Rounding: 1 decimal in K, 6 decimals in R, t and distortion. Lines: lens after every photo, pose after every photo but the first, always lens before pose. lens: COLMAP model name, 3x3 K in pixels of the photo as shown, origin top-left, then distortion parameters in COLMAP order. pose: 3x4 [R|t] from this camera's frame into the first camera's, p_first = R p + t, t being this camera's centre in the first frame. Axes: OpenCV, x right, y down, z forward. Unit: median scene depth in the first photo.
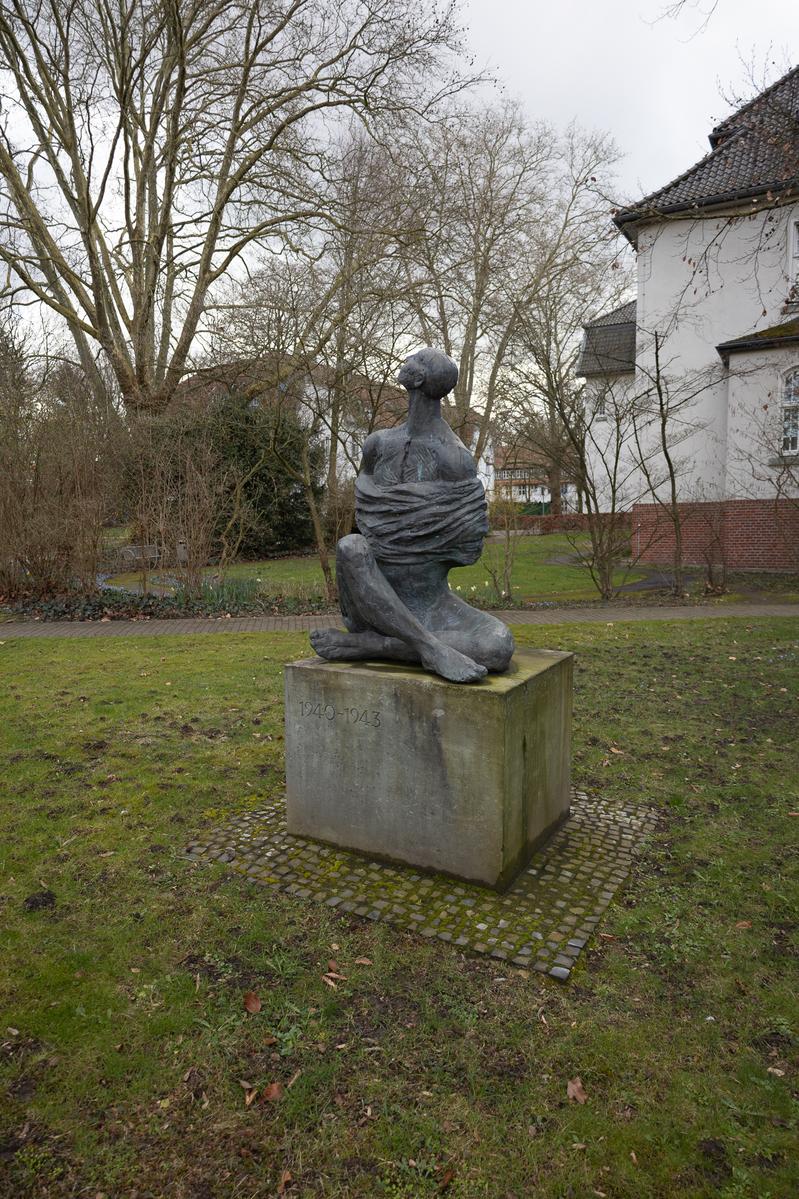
lens RADIAL K [[765.8, 0, 394.0], [0, 765.8, 606.9], [0, 0, 1]] dist [-0.013850, 0.006016]
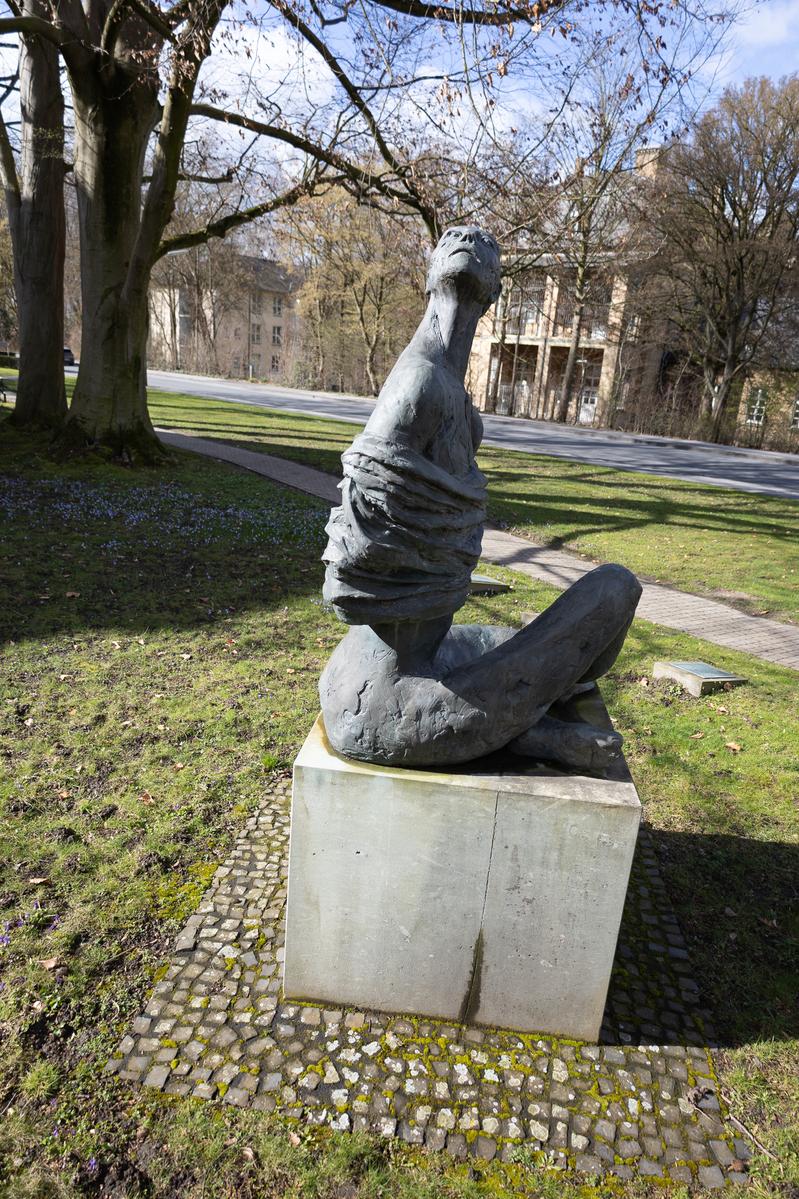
lens RADIAL K [[765.8, 0, 400.6], [0, 765.8, 595.1], [0, 0, 1]] dist [-0.013850, 0.006016]
pose [[-0.383265, -0.283119, 0.879177, -0.144186], [0.024181, 0.948460, 0.315972, -0.072302], [-0.923322, 0.142360, -0.356665, 0.359053]]
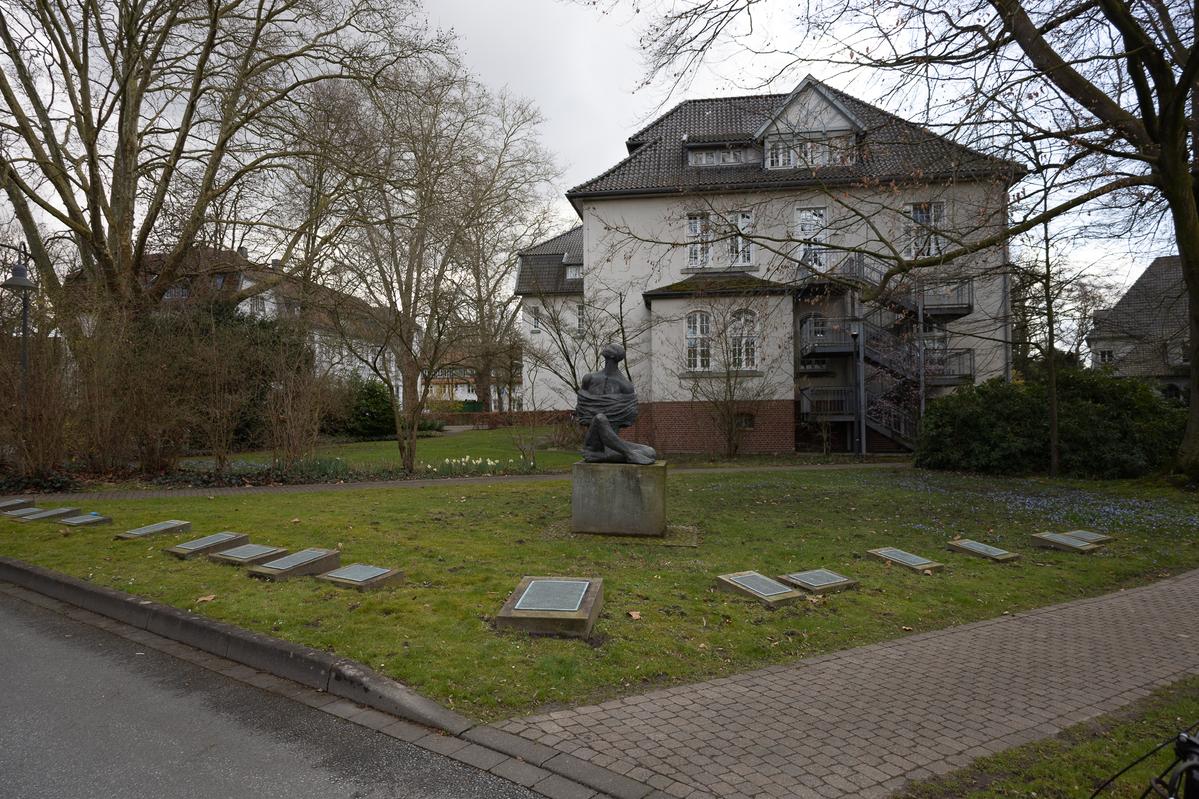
lens RADIAL K [[765.8, 0, 596.0], [0, 765.8, 408.7], [0, 0, 1]] dist [-0.013850, 0.006016]
pose [[0.928791, 0.009559, 0.370480, -0.270459], [0.036834, 0.992337, -0.117946, 0.052118], [-0.368768, 0.123194, 0.921322, -0.374408]]
